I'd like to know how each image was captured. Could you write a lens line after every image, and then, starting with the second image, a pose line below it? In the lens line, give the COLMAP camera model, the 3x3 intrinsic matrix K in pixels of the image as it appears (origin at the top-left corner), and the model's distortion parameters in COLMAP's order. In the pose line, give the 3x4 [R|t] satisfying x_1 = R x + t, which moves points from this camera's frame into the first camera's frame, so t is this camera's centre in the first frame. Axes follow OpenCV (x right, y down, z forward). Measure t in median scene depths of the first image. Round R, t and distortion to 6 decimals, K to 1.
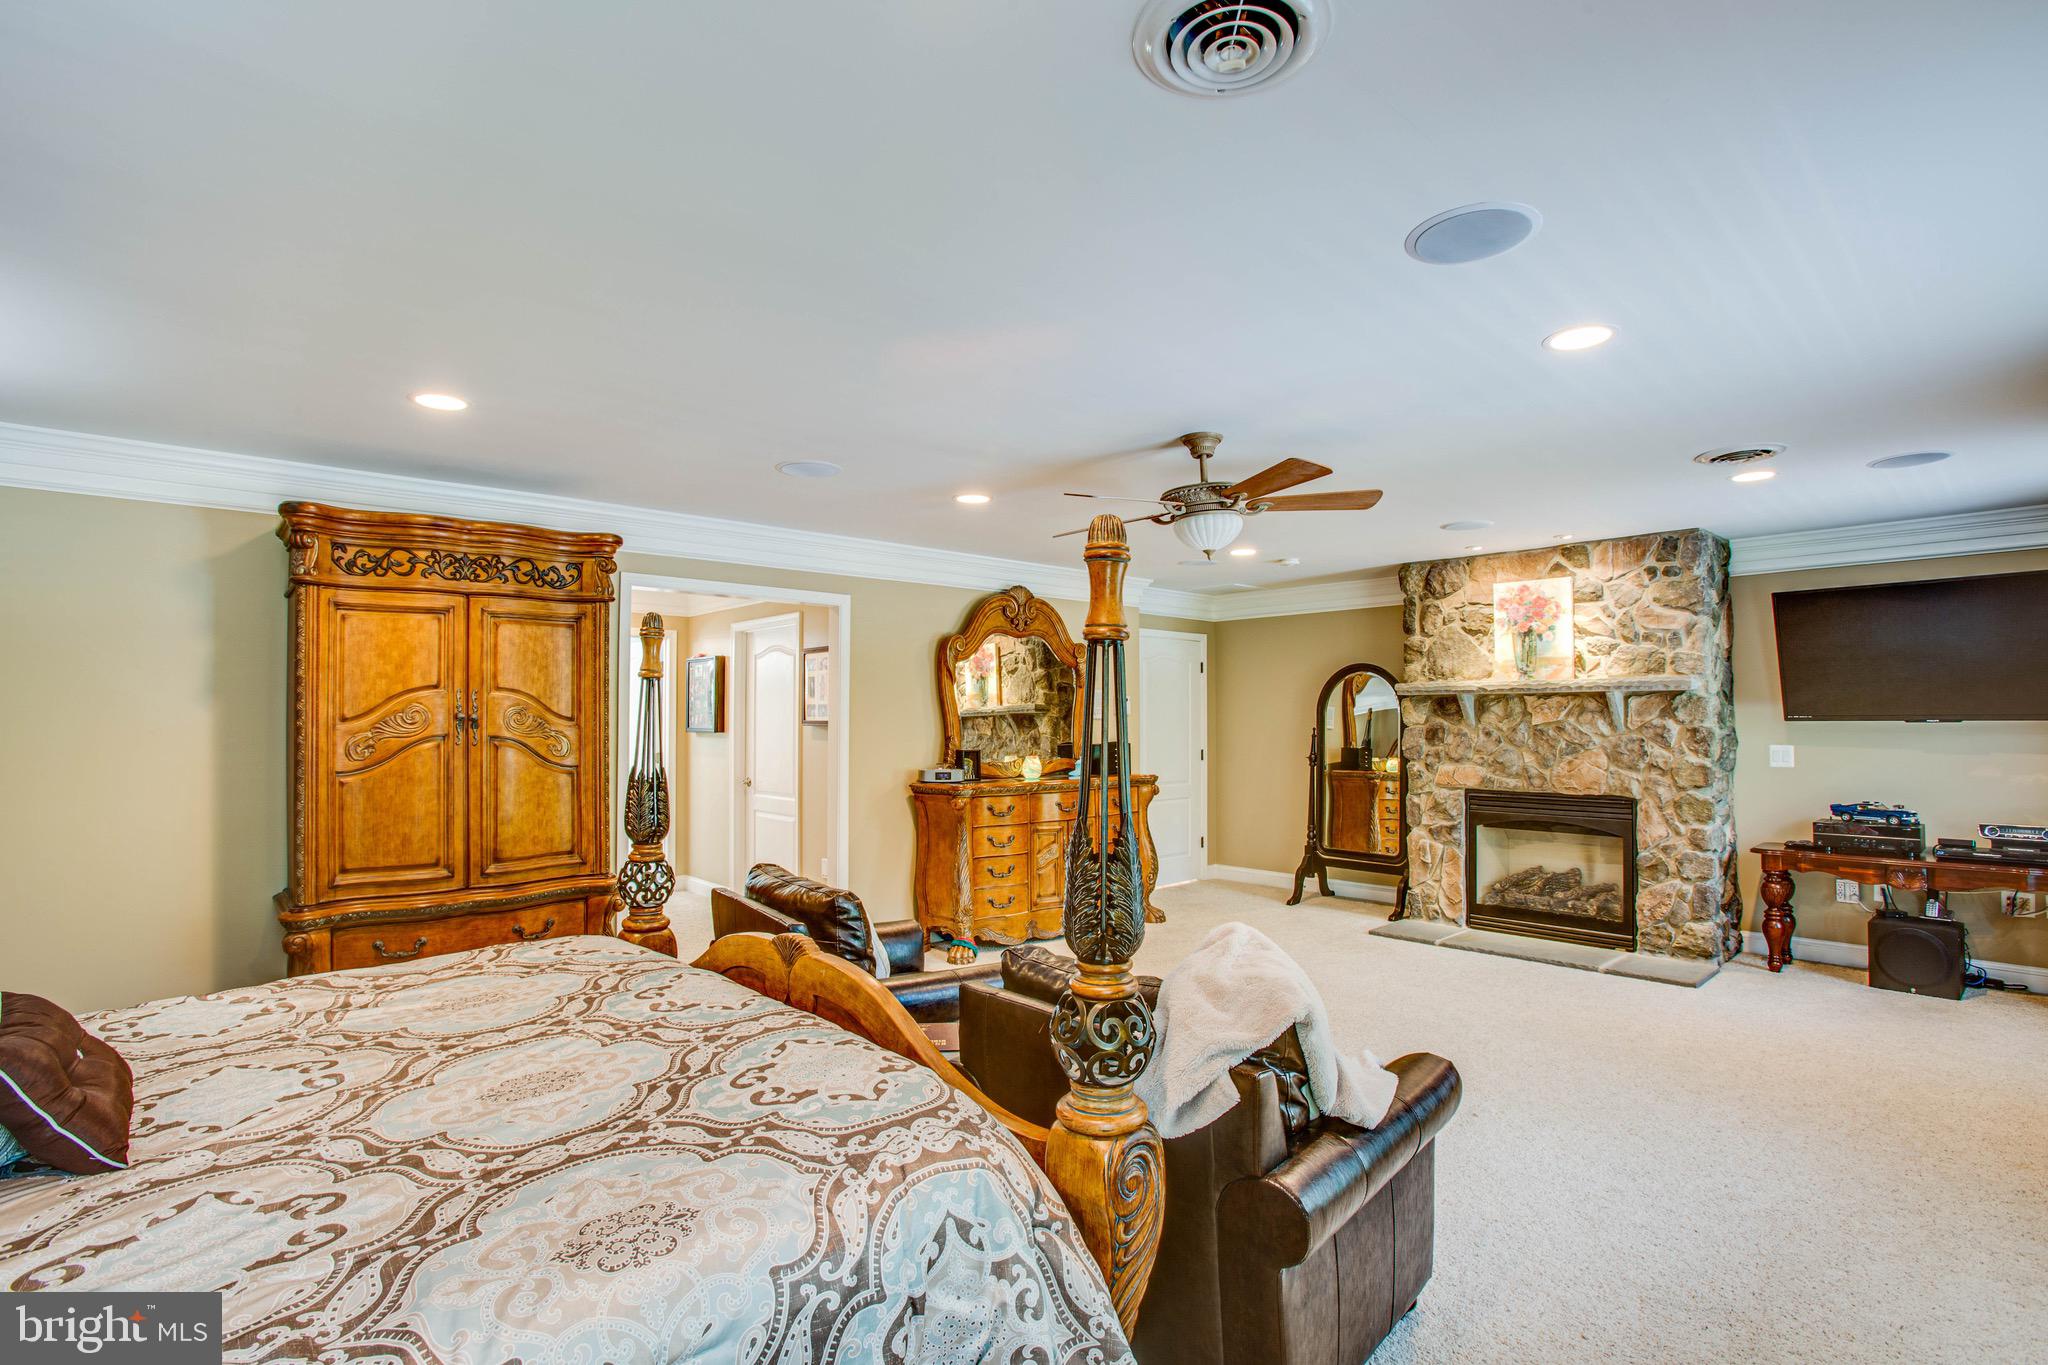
lens RADIAL K [[963.4, 0, 984.3], [0, 963.4, 708.5], [0, 0, 1]] dist [-0.034955, 0.000415]
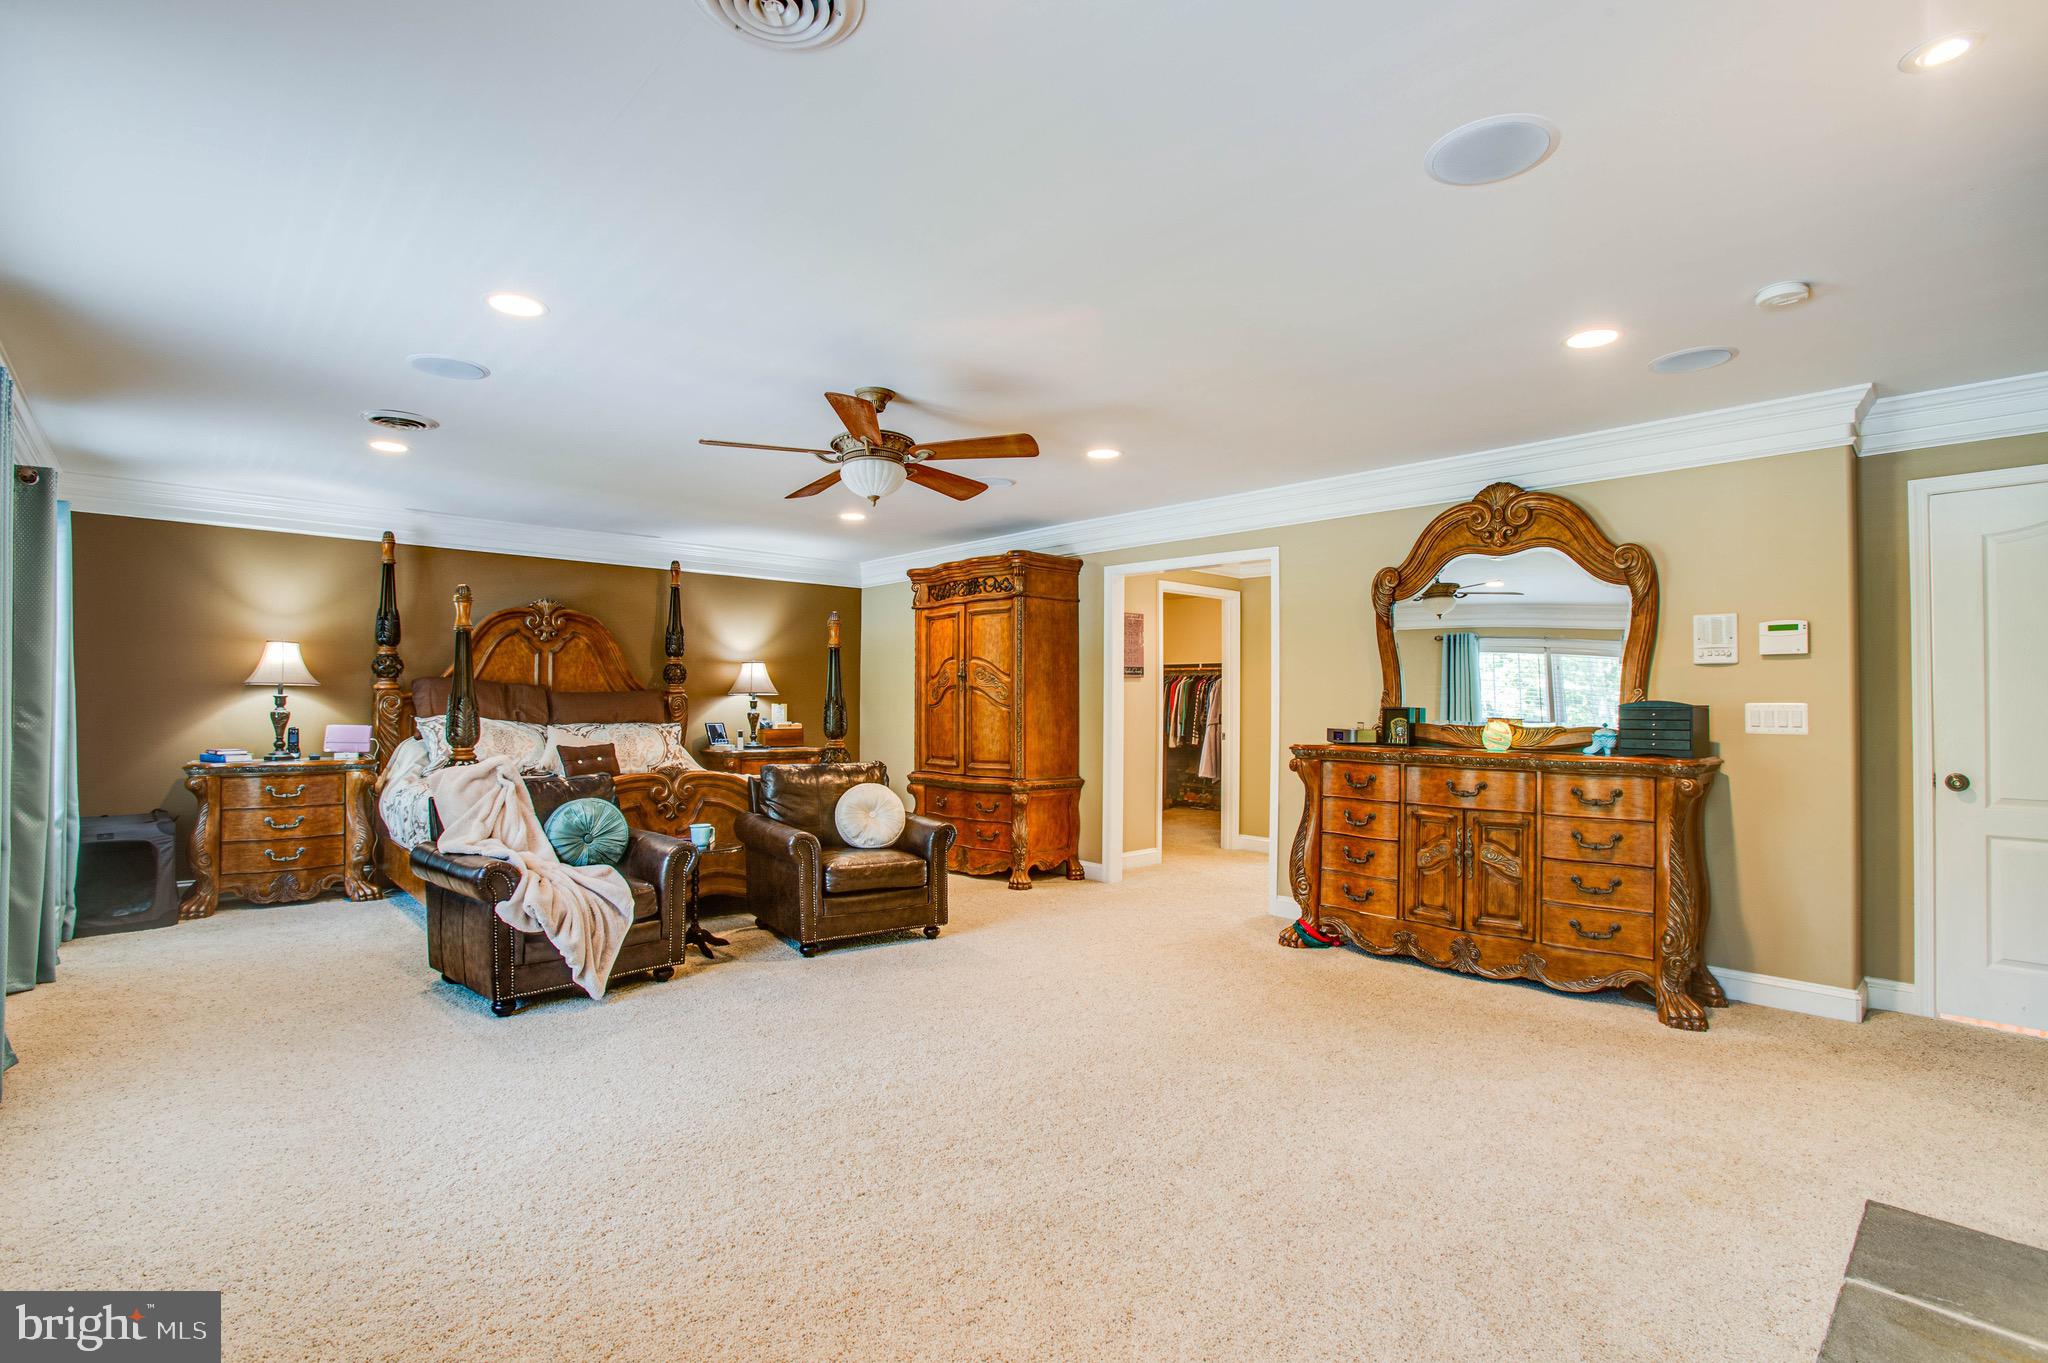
lens RADIAL K [[955.0, 0, 1024.0], [0, 955.0, 681.5], [0, 0, 1]] dist [0.001028, 0.000260]
pose [[0.073503, -0.017842, -0.997135, 1.110037], [0.007193, 0.999823, -0.017360, 0.048131], [0.997269, -0.005896, 0.073619, 0.922243]]
